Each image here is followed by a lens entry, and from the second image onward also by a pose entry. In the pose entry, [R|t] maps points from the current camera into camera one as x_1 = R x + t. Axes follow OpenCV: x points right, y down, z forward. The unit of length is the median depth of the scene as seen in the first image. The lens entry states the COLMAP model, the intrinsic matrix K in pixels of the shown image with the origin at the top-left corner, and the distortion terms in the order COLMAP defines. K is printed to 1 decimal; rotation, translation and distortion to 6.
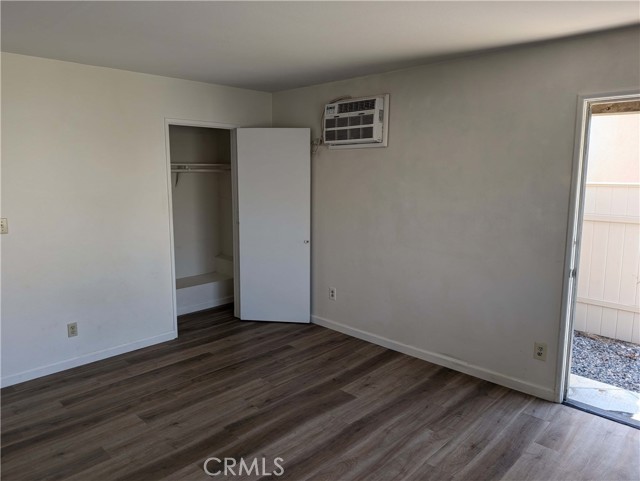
lens RADIAL K [[455.6, 0, 315.6], [0, 455.6, 235.0], [0, 0, 1]] dist [0.002996, -0.002973]
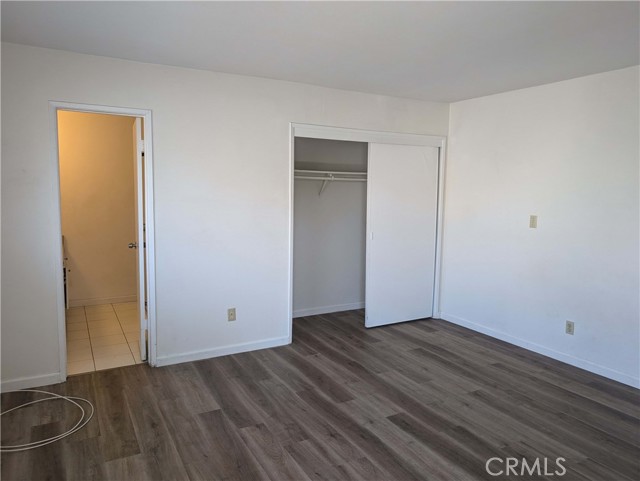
lens RADIAL K [[454.8, 0, 322.9], [0, 454.8, 237.2], [0, 0, 1]] dist [-0.001216, -0.001741]
pose [[-0.271861, 0.100841, -0.957039, 0.624622], [-0.151233, 0.977661, 0.145974, -0.066247], [0.950379, 0.184420, -0.250537, 0.694590]]
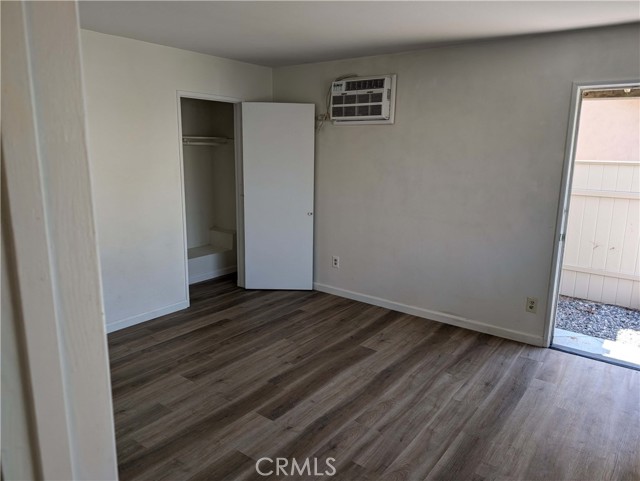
lens RADIAL K [[454.8, 0, 322.9], [0, 454.8, 237.2], [0, 0, 1]] dist [-0.001216, -0.001741]
pose [[0.991818, -0.012075, 0.127086, -0.159782], [0.004560, 0.998232, 0.059256, 0.009808], [-0.127577, -0.058191, 0.990120, -0.062379]]
